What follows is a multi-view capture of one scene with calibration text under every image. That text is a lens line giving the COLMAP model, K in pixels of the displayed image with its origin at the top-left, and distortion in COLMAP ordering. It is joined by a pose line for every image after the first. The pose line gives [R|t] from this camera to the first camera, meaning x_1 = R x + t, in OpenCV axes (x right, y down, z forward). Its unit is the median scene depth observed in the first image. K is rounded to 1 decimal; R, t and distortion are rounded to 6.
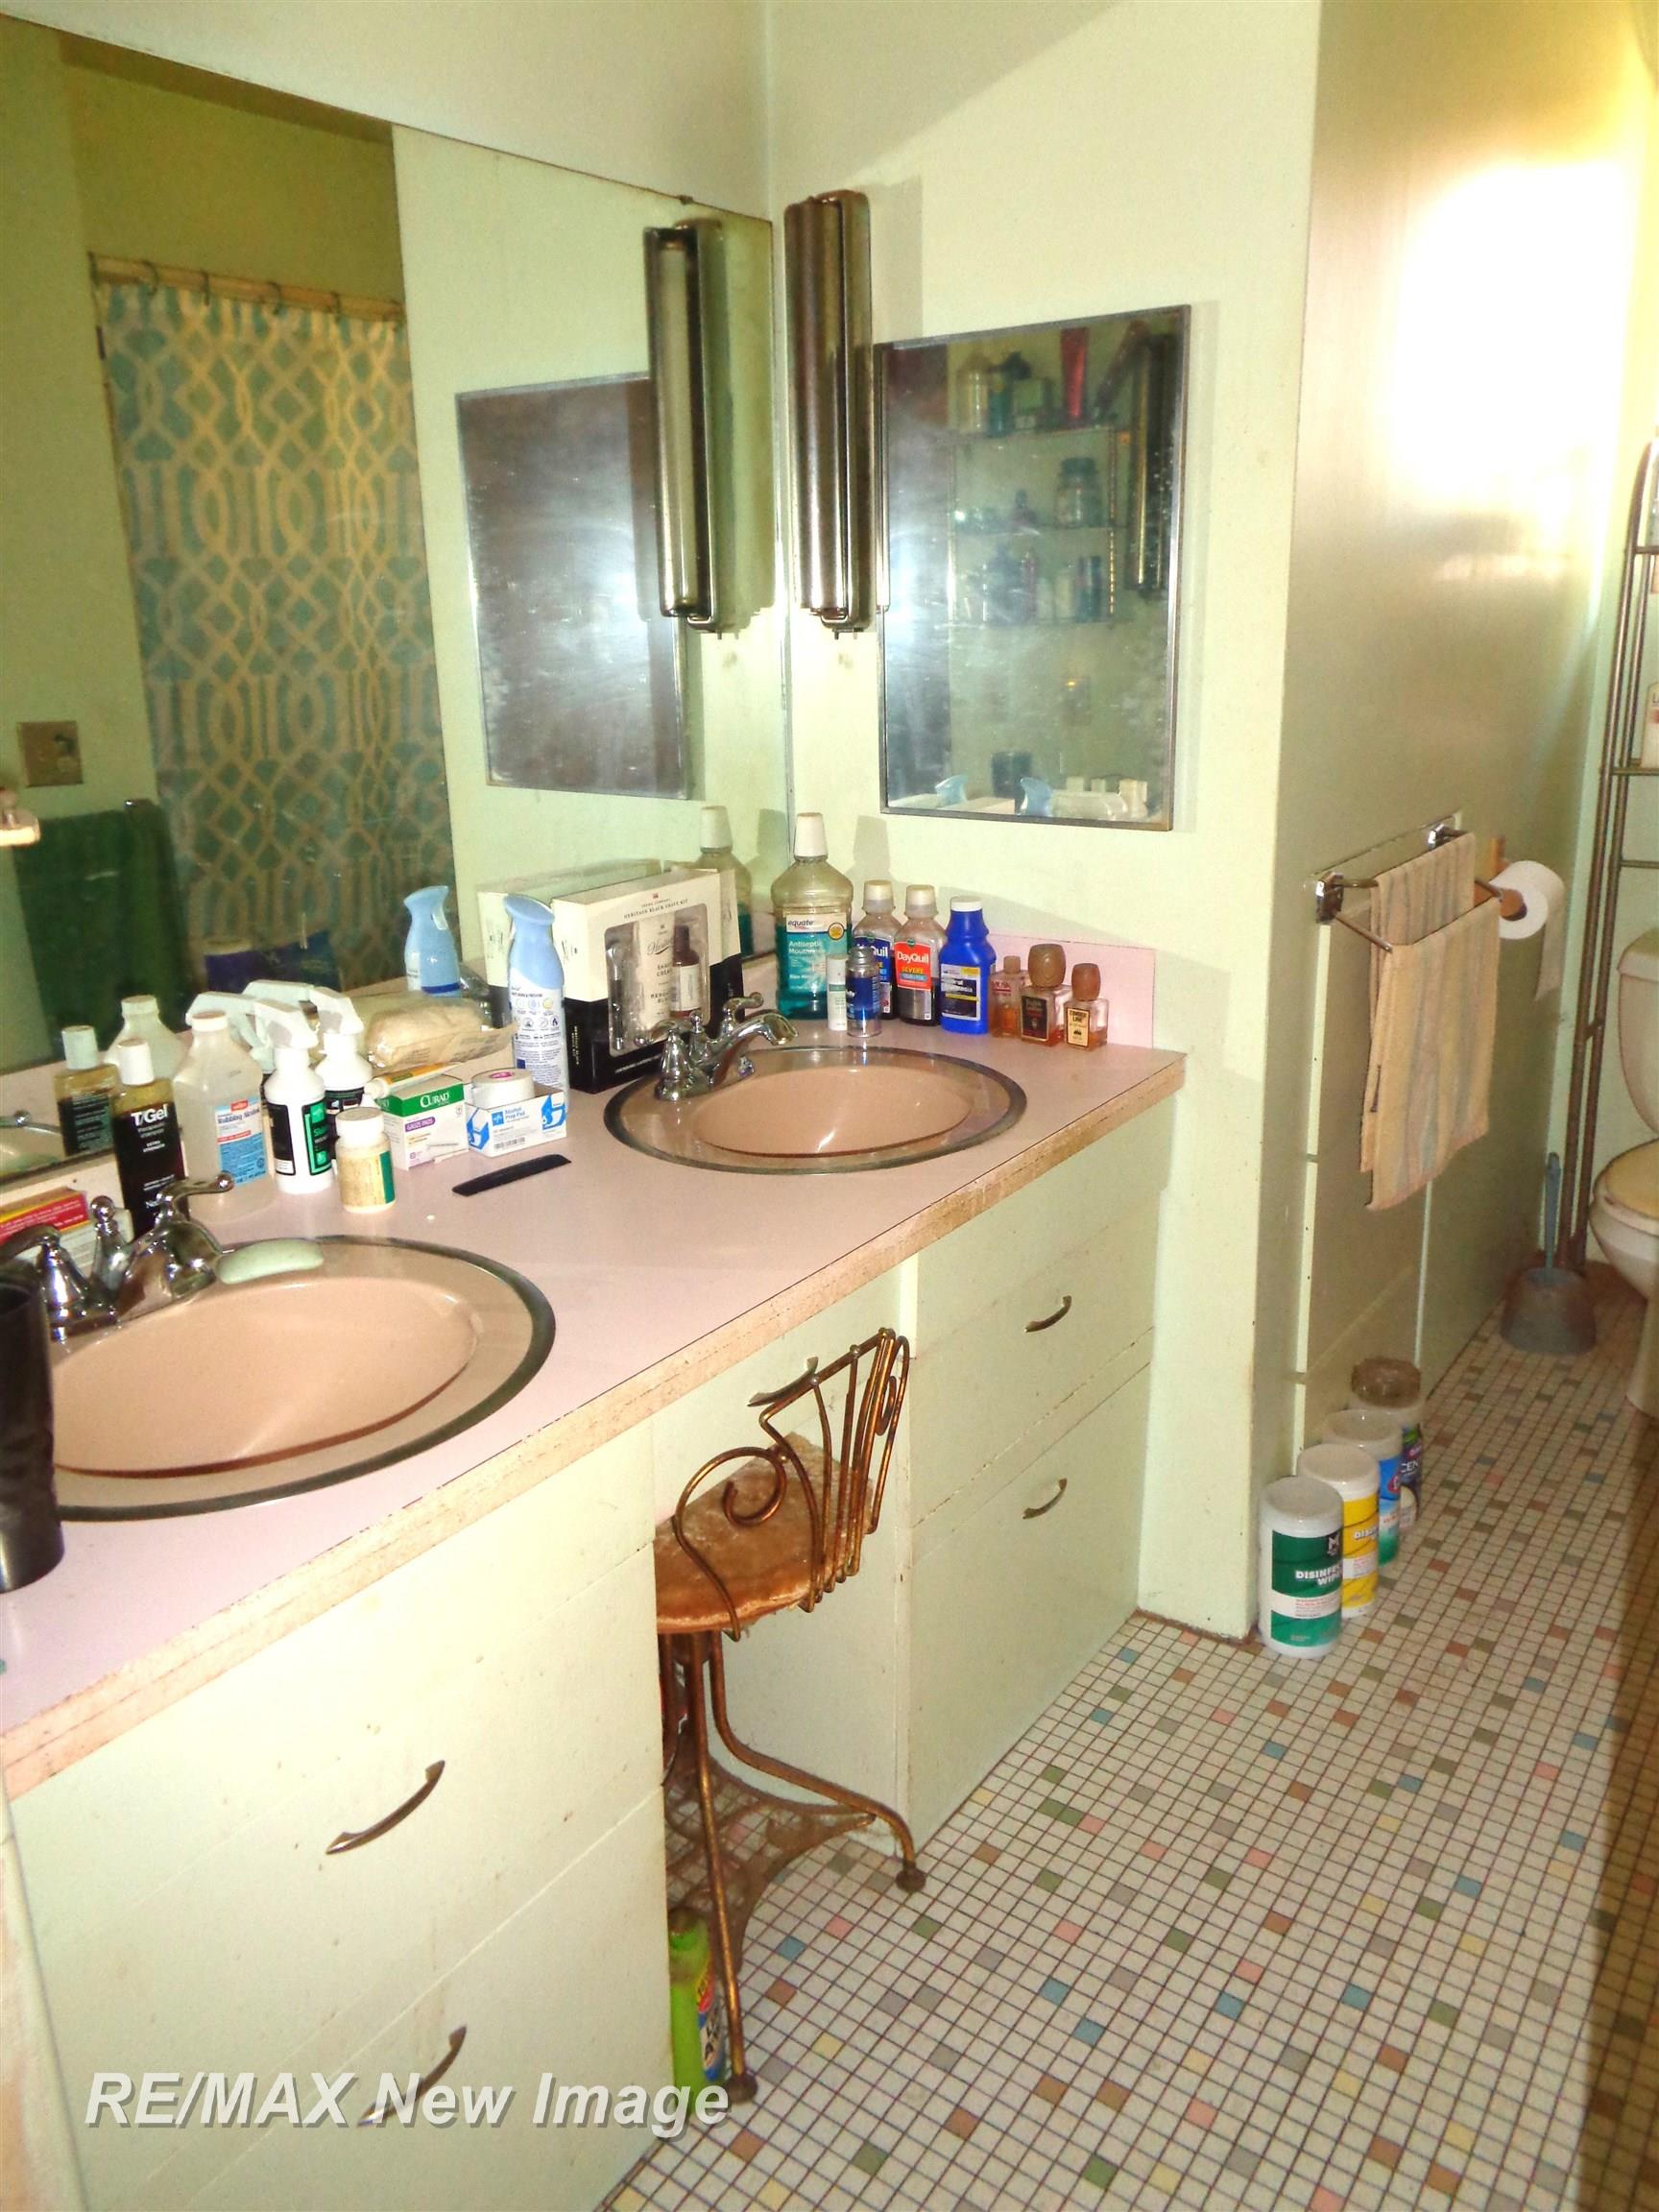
lens RADIAL K [[1705.0, 0, 829.5], [0, 1705.0, 1106.0], [0, 0, 1]] dist [-0.005877, 0.055738]
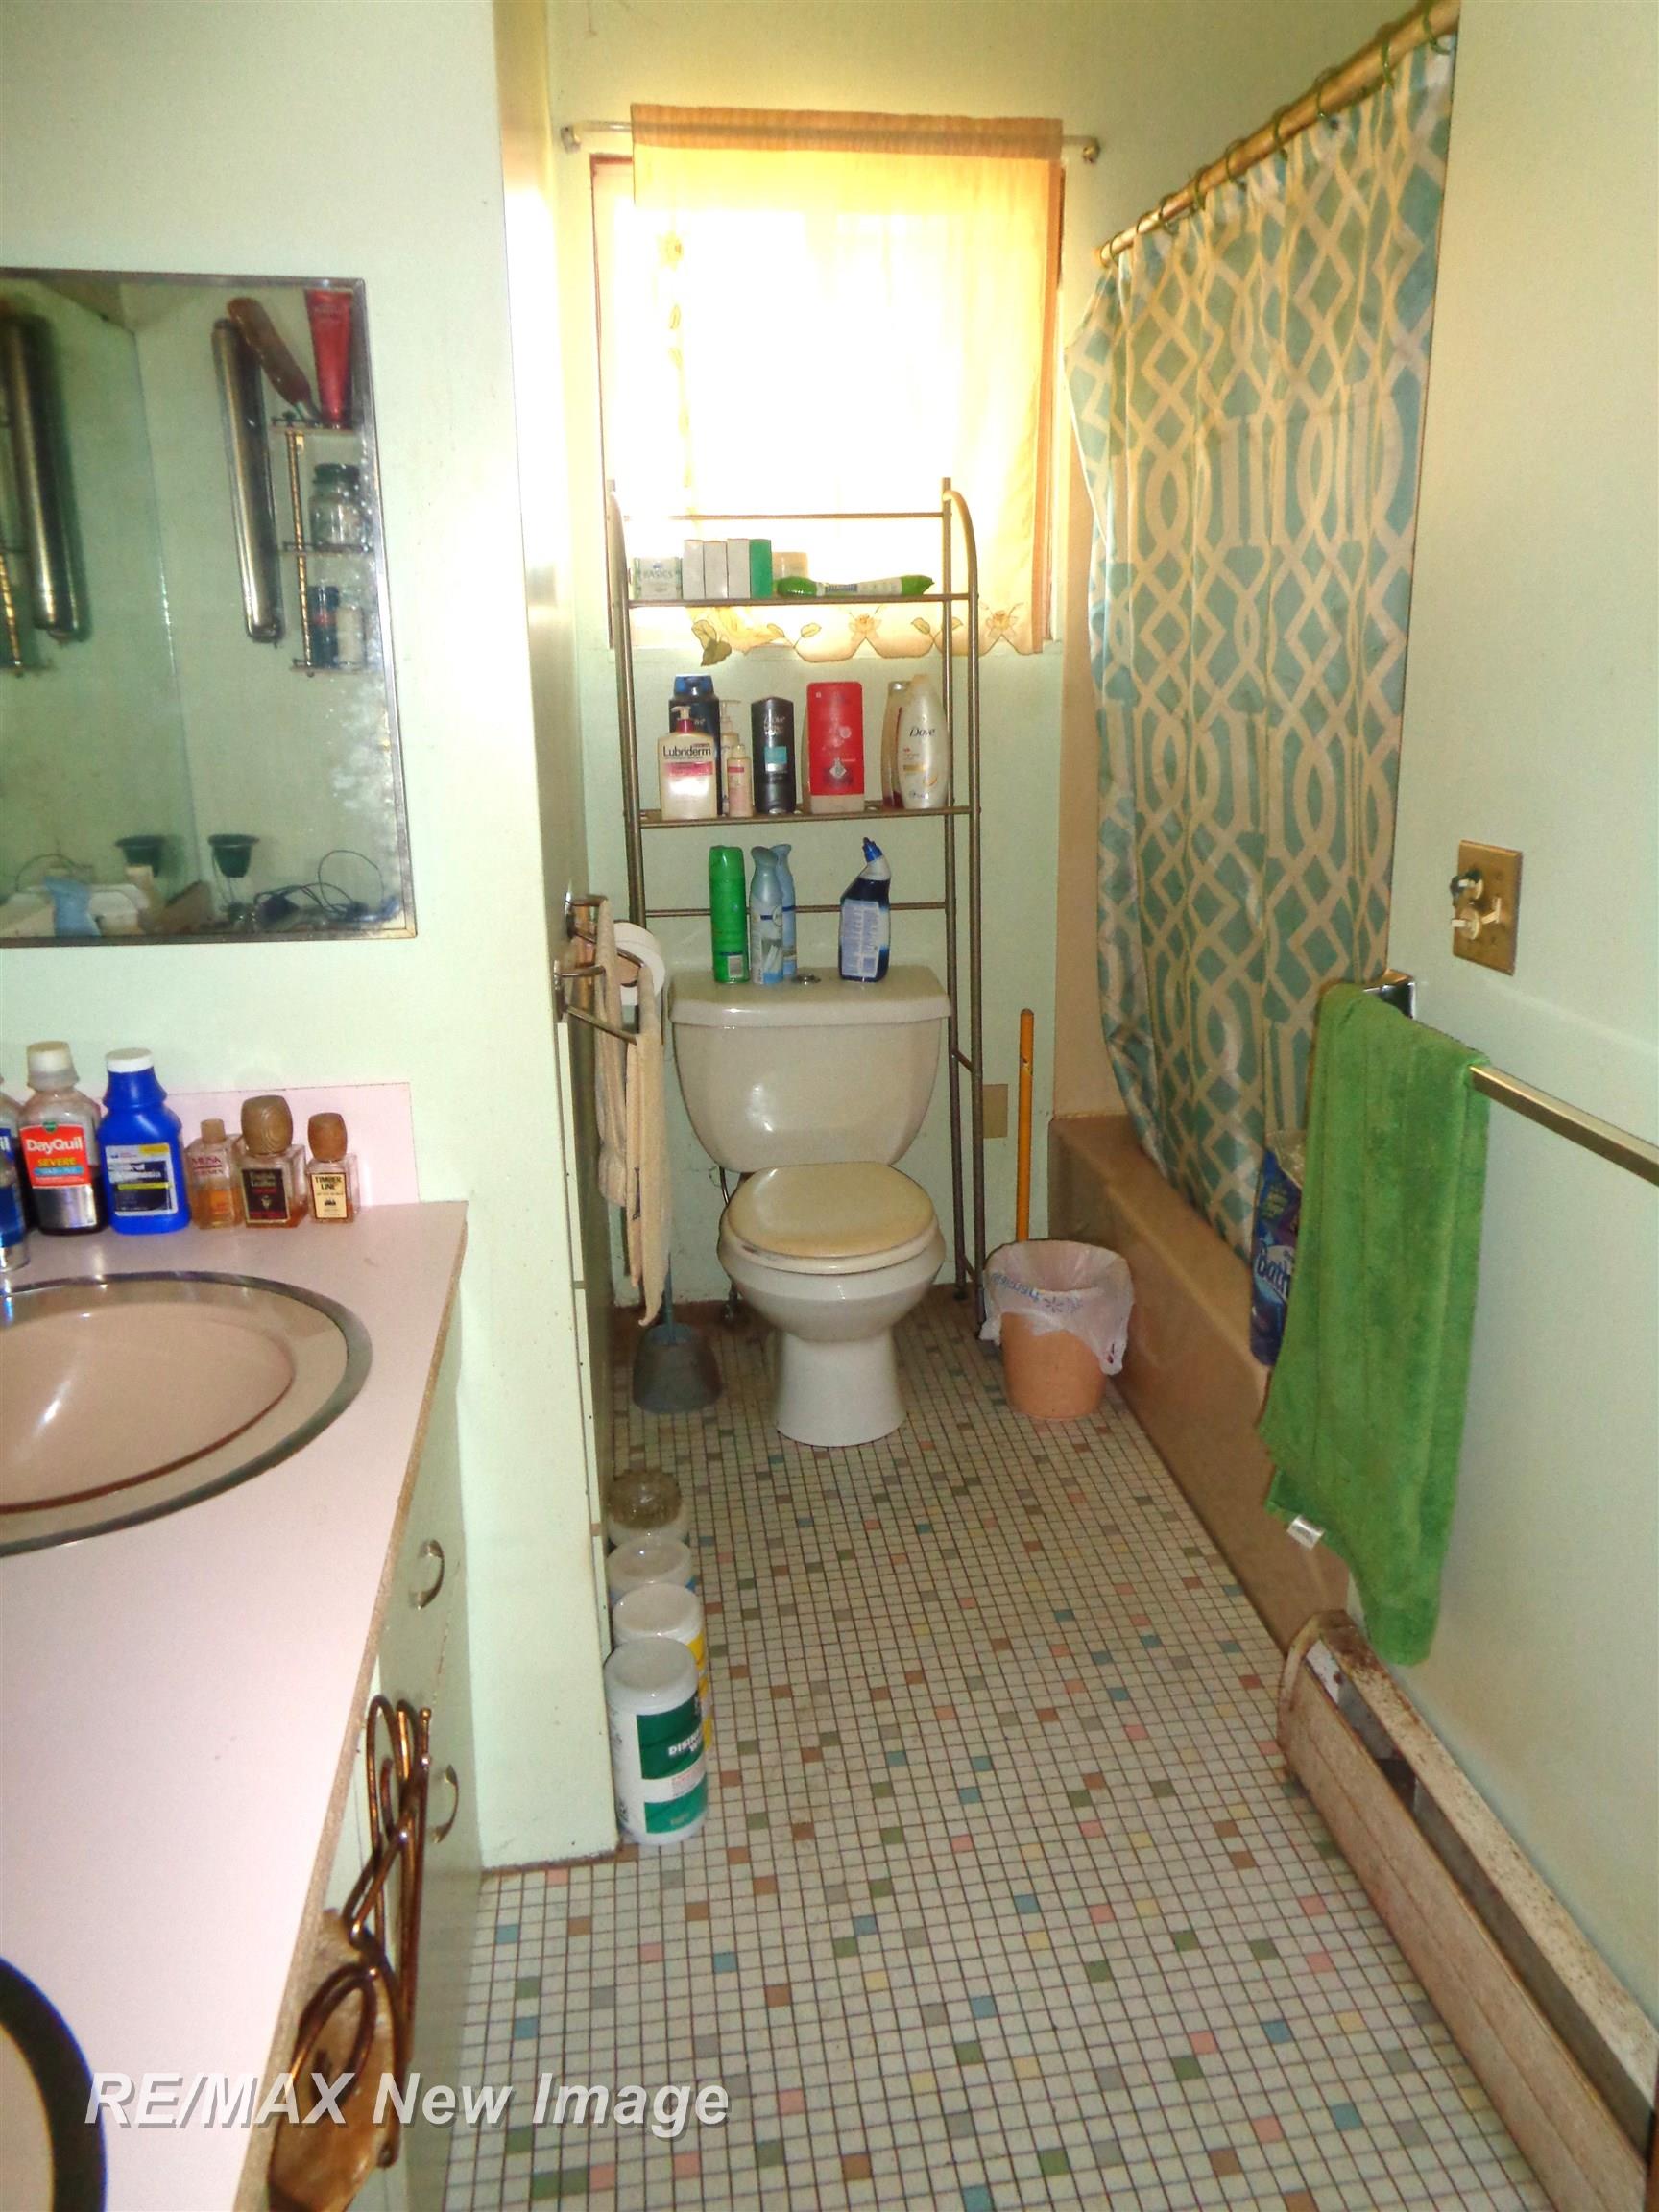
lens RADIAL K [[1705.0, 0, 829.5], [0, 1705.0, 1106.0], [0, 0, 1]] dist [-0.005877, 0.055738]
pose [[0.722921, -0.170575, 0.669544, -0.196878], [0.186636, 0.981233, 0.048467, -0.078997], [-0.665246, 0.089923, 0.741190, 0.259269]]
